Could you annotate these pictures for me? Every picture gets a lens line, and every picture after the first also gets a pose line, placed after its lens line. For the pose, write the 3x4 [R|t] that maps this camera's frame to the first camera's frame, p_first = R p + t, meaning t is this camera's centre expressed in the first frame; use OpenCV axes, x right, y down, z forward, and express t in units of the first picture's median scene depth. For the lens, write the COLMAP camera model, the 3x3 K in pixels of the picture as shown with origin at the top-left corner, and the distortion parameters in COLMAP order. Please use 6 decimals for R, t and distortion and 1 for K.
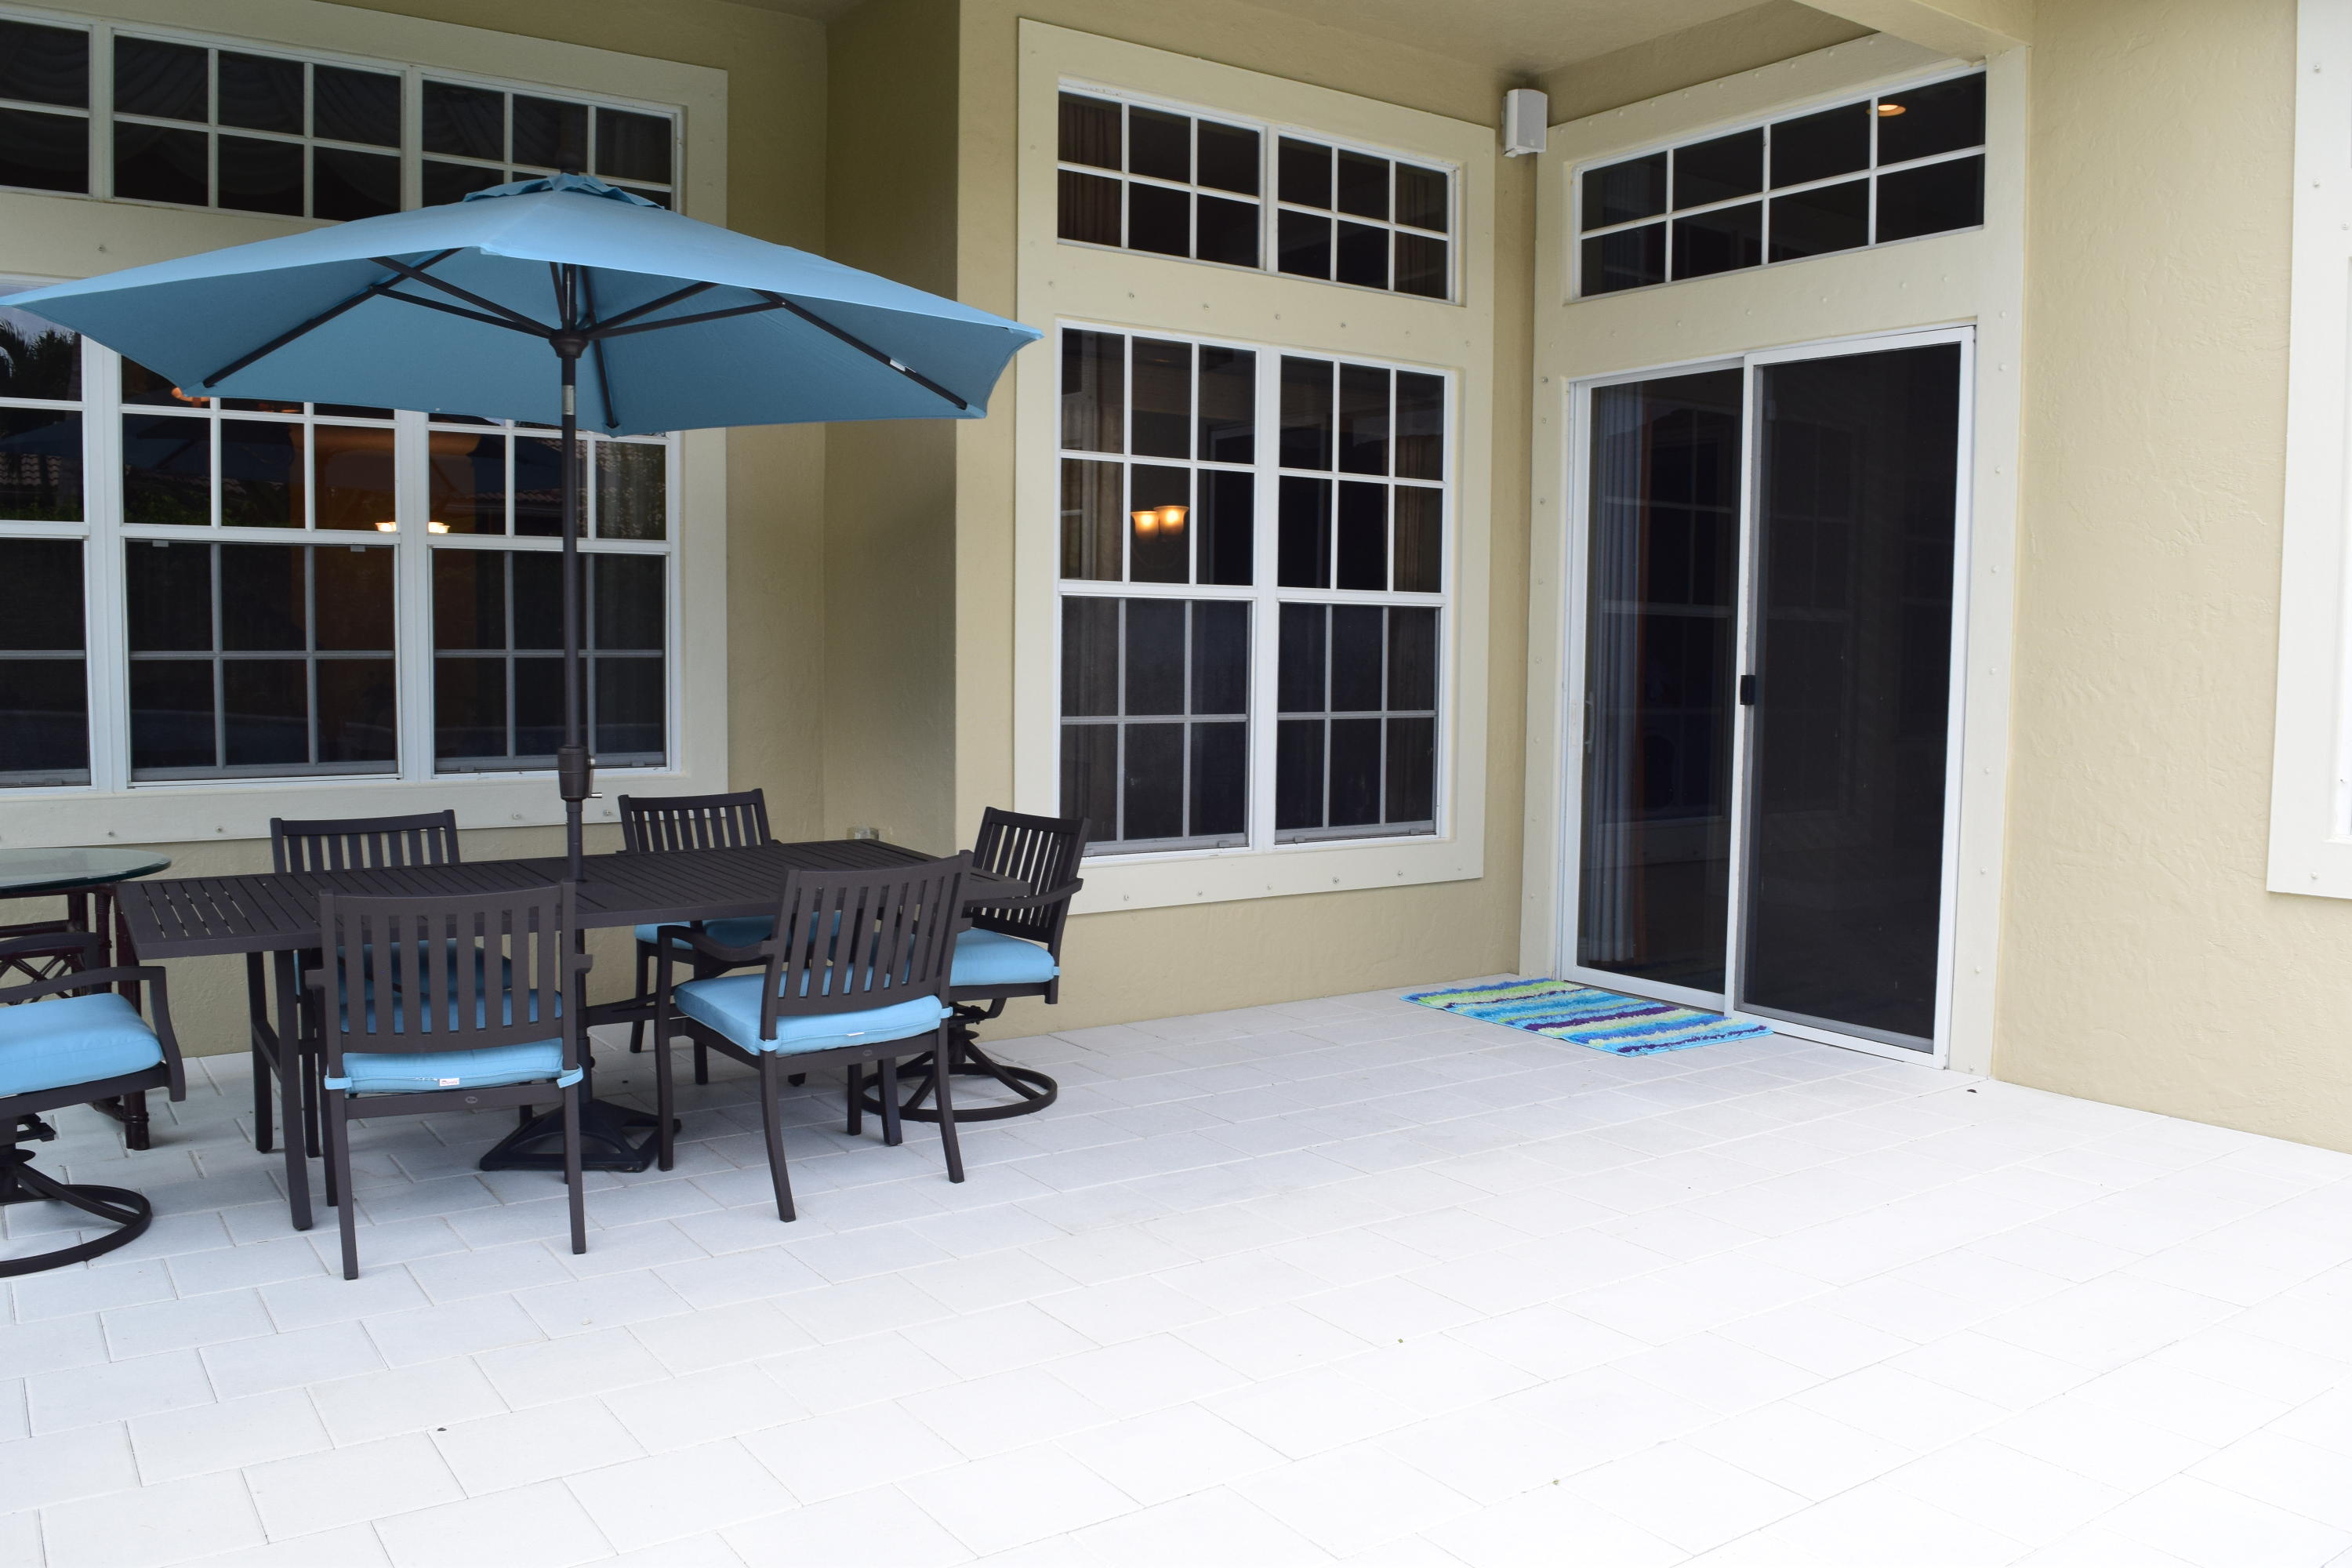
lens RADIAL K [[1844.2, 0, 1176.2], [0, 1844.2, 783.5], [0, 0, 1]] dist [-0.093817, 0.015454]
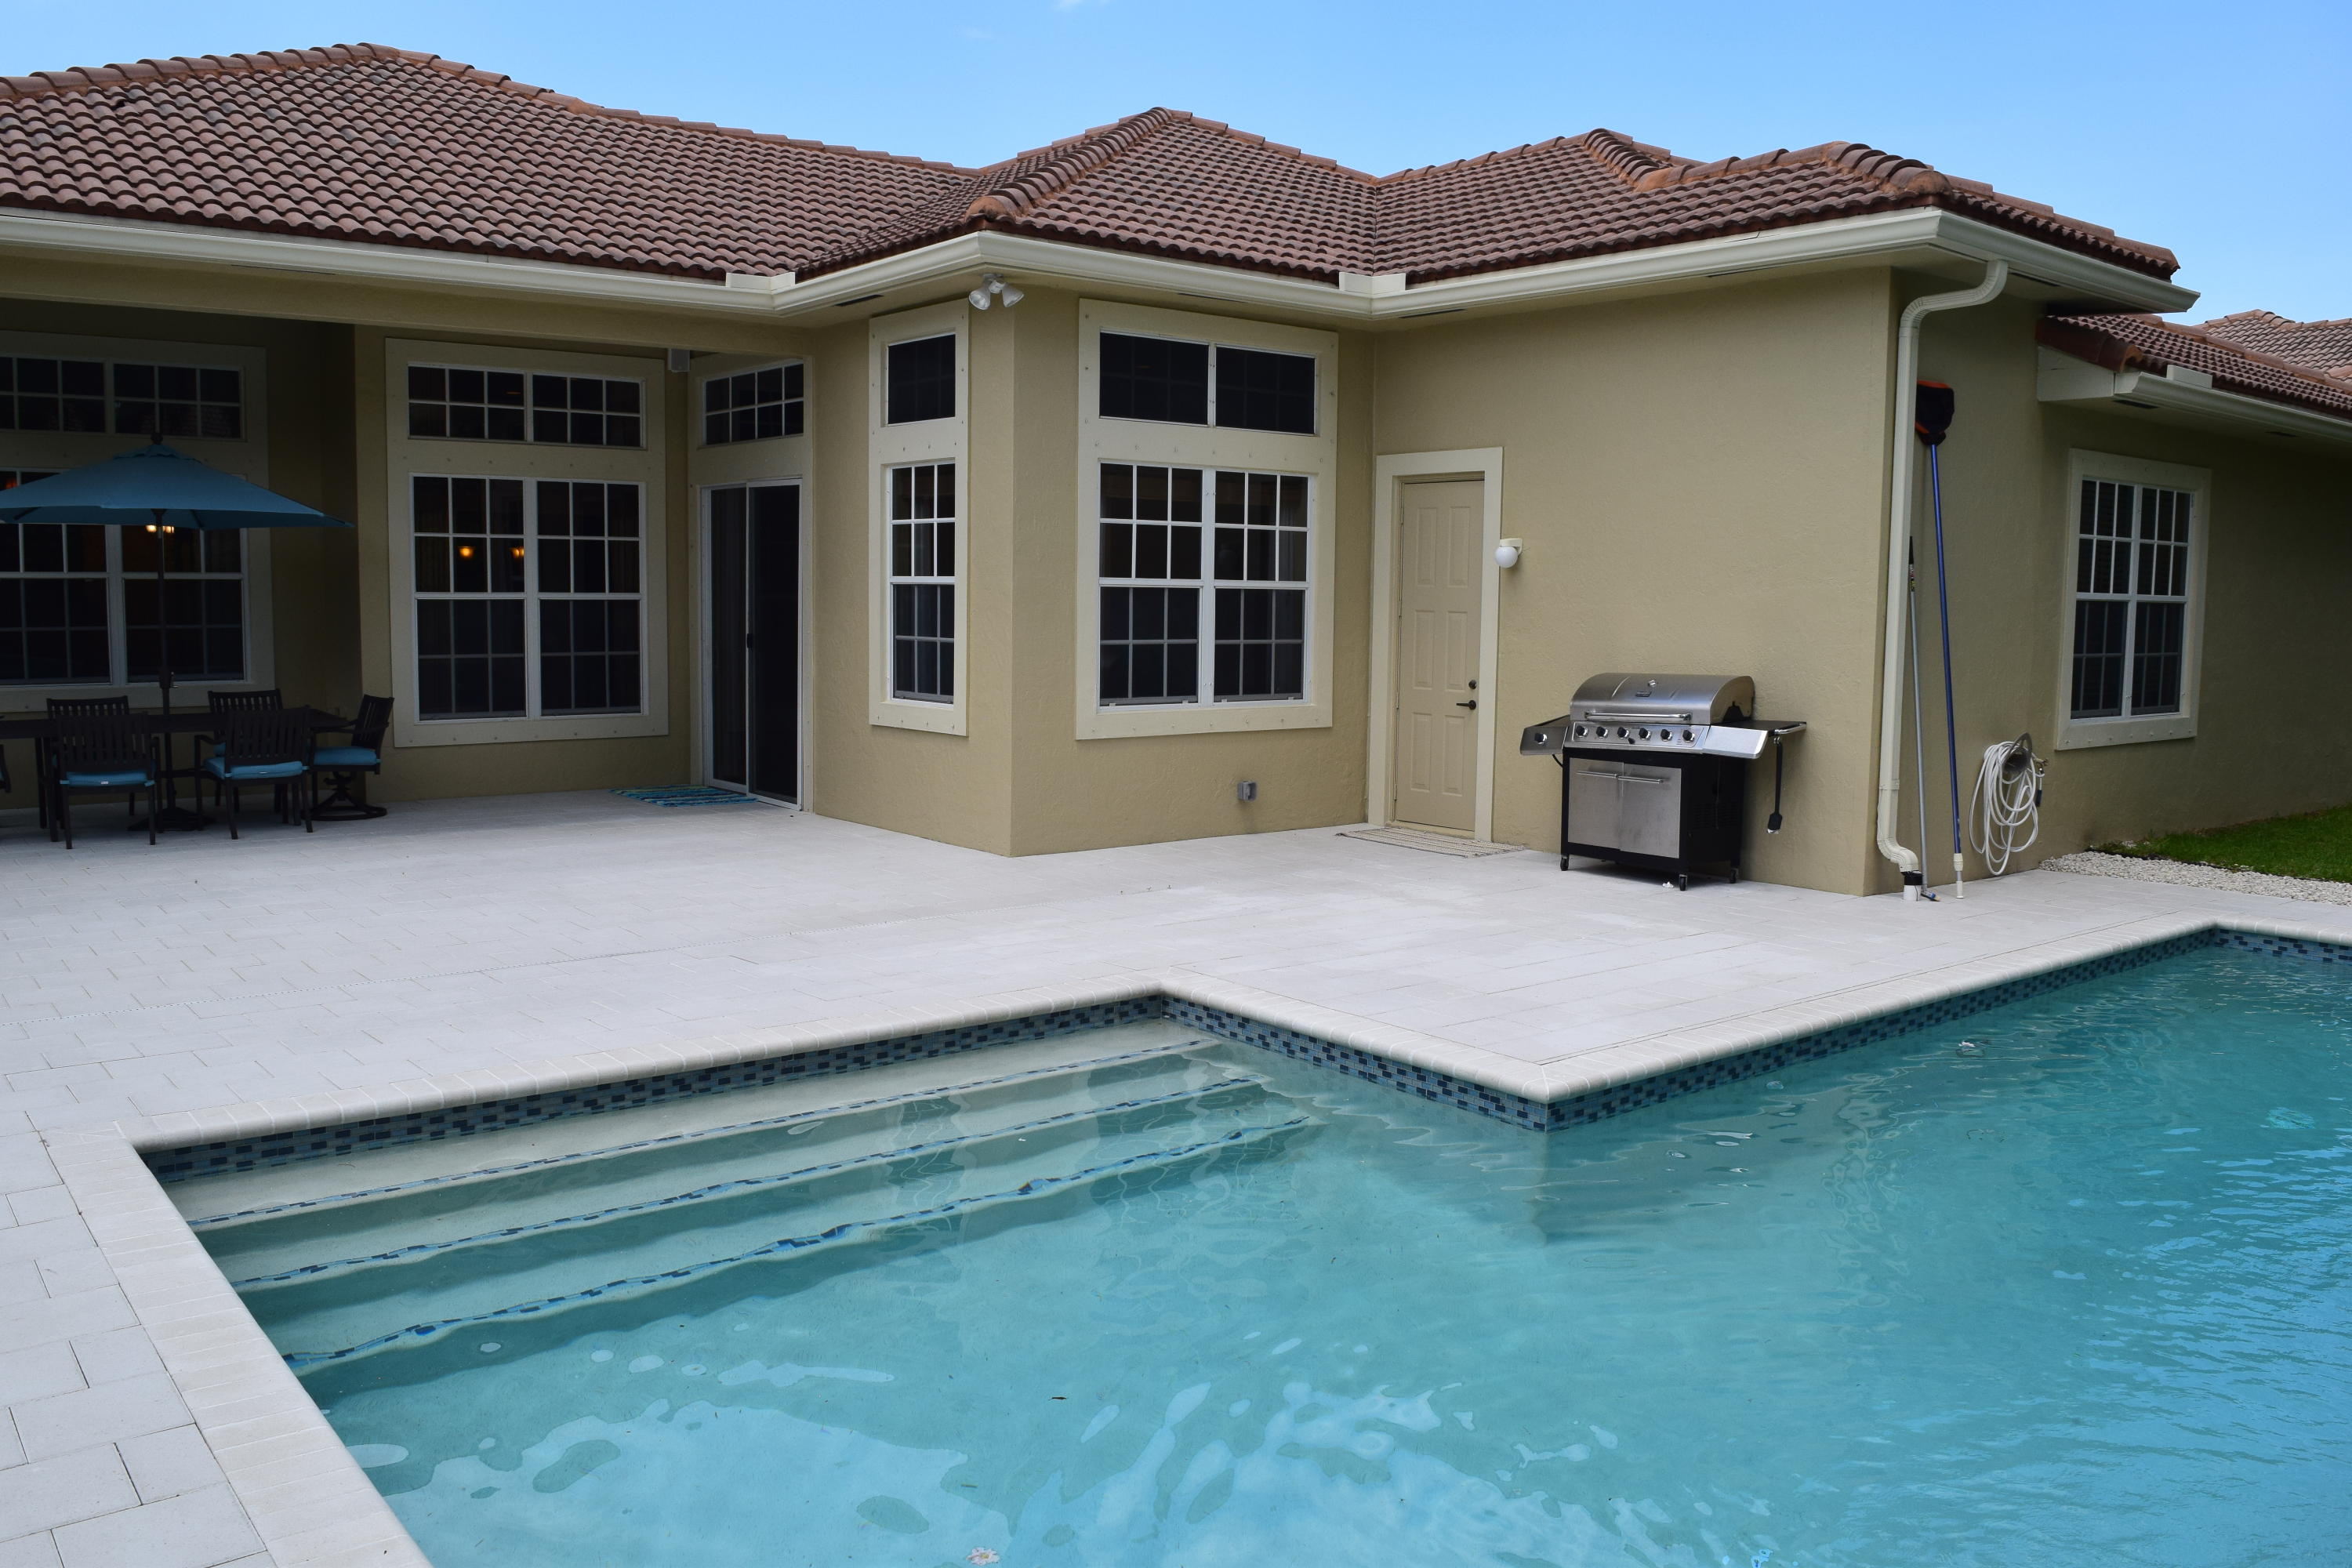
lens RADIAL K [[1844.2, 0, 1176.2], [0, 1844.2, 780.8], [0, 0, 1]] dist [-0.093817, 0.015454]
pose [[0.997176, -0.006752, 0.074802, 0.643619], [0.004624, 0.999581, 0.028579, 0.052700], [-0.074963, -0.028153, 0.996789, -1.160112]]
